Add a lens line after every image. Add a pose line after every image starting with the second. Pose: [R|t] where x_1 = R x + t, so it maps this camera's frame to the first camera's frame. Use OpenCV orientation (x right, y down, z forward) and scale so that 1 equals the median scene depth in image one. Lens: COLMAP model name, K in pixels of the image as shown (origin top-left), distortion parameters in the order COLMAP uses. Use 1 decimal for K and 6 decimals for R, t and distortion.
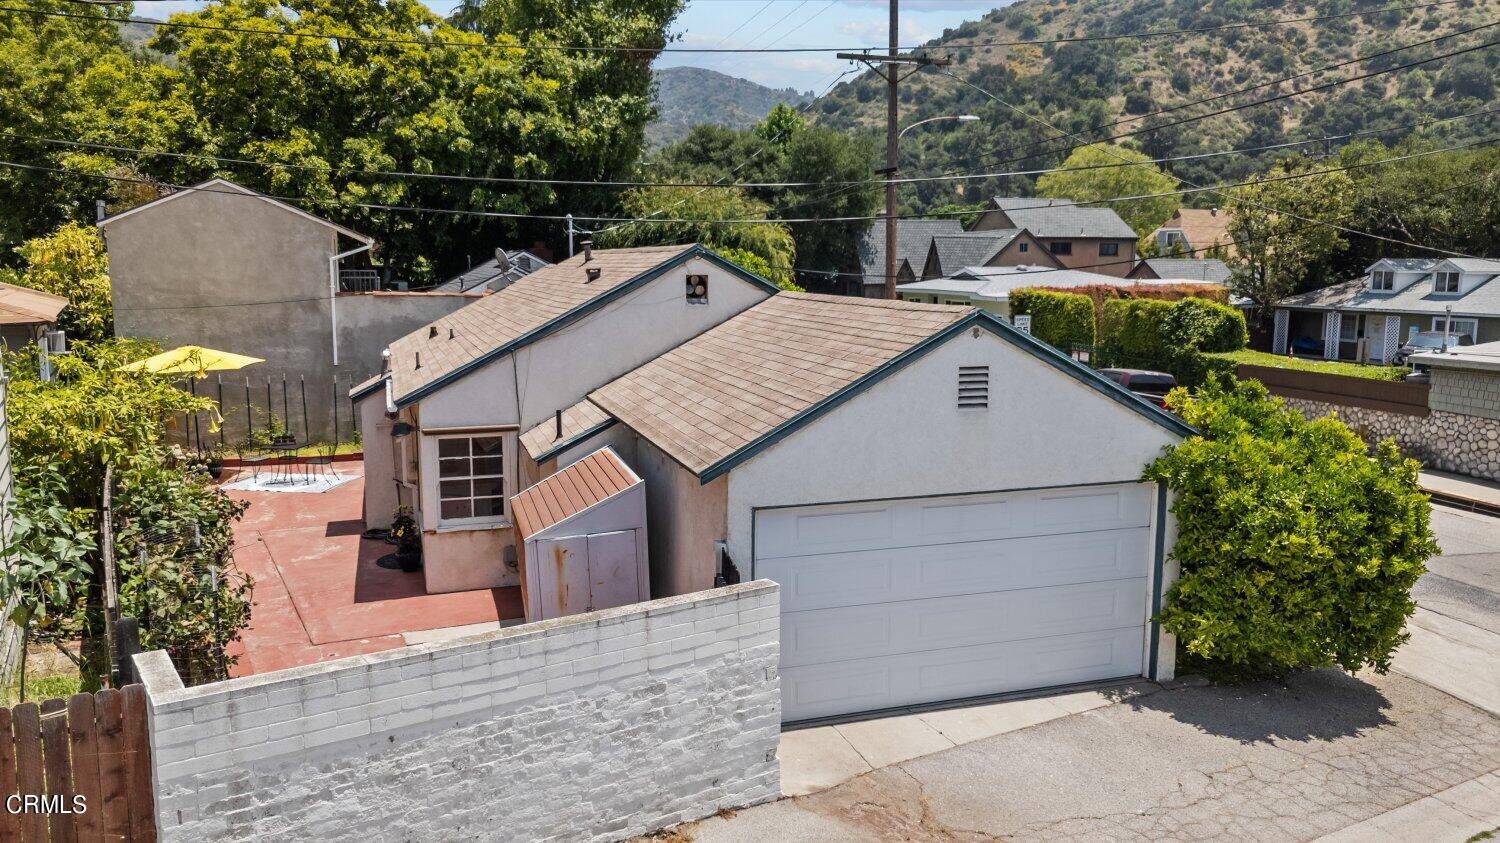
lens RADIAL K [[1033.0, 0, 751.0], [0, 1033.0, 416.6], [0, 0, 1]] dist [0.087905, -0.088887]
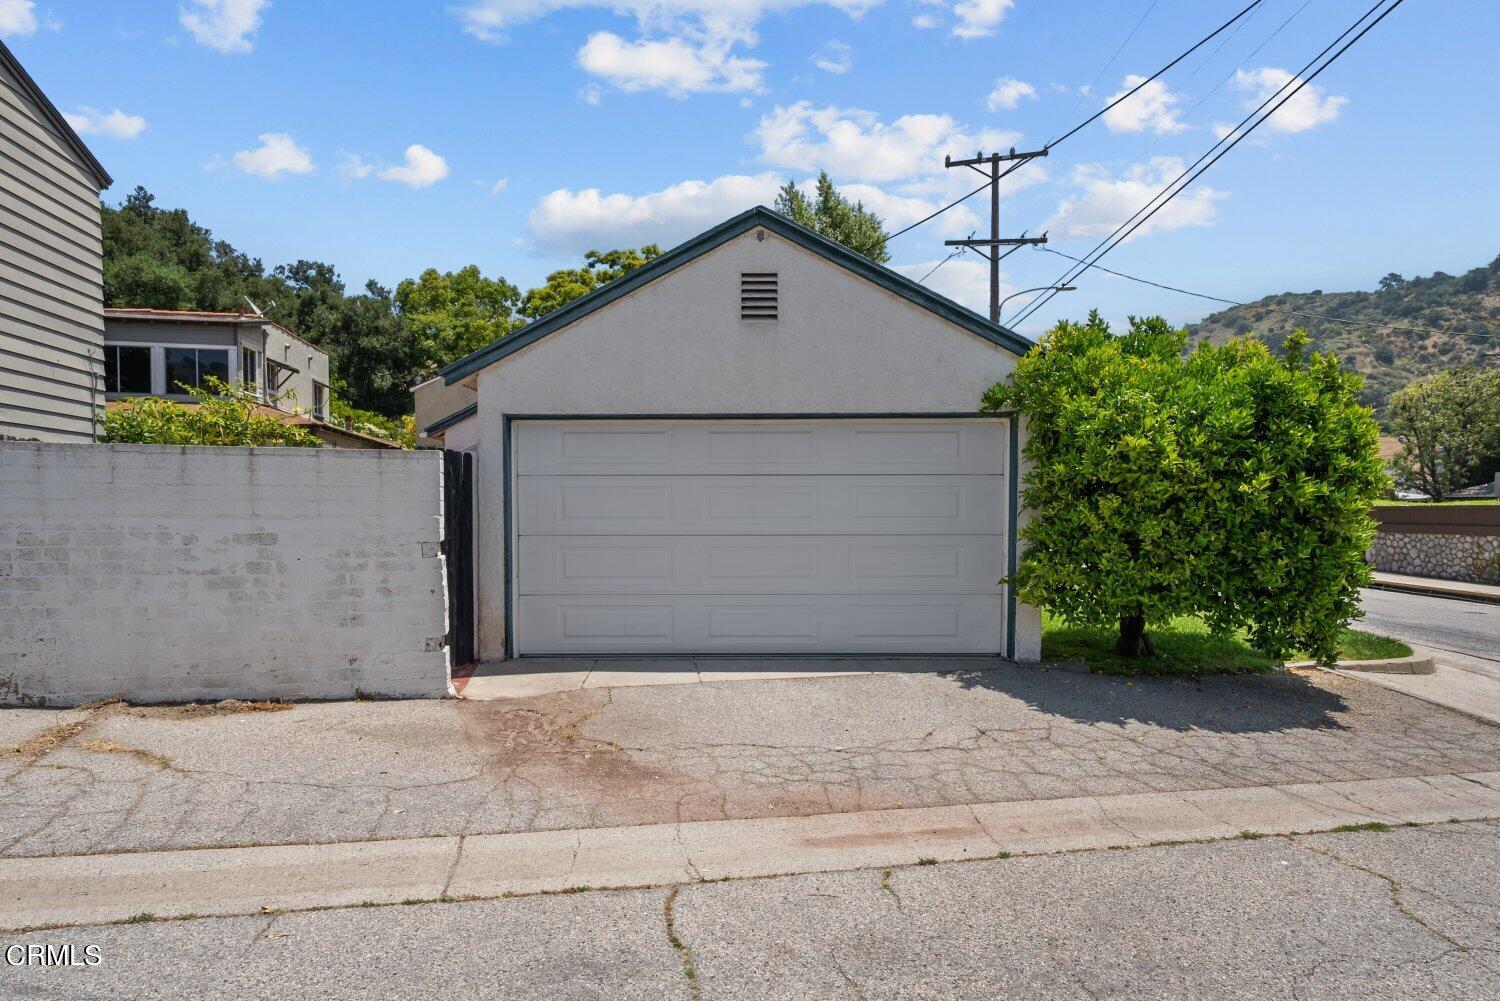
lens RADIAL K [[754.3, 0, 747.5], [0, 754.3, 525.5], [0, 0, 1]] dist [0.002183, 0.000030]
pose [[0.952302, 0.007700, -0.305061, 0.404636], [-0.039569, 0.994358, -0.098423, 0.234835], [0.302582, 0.105799, 0.947233, 0.389606]]
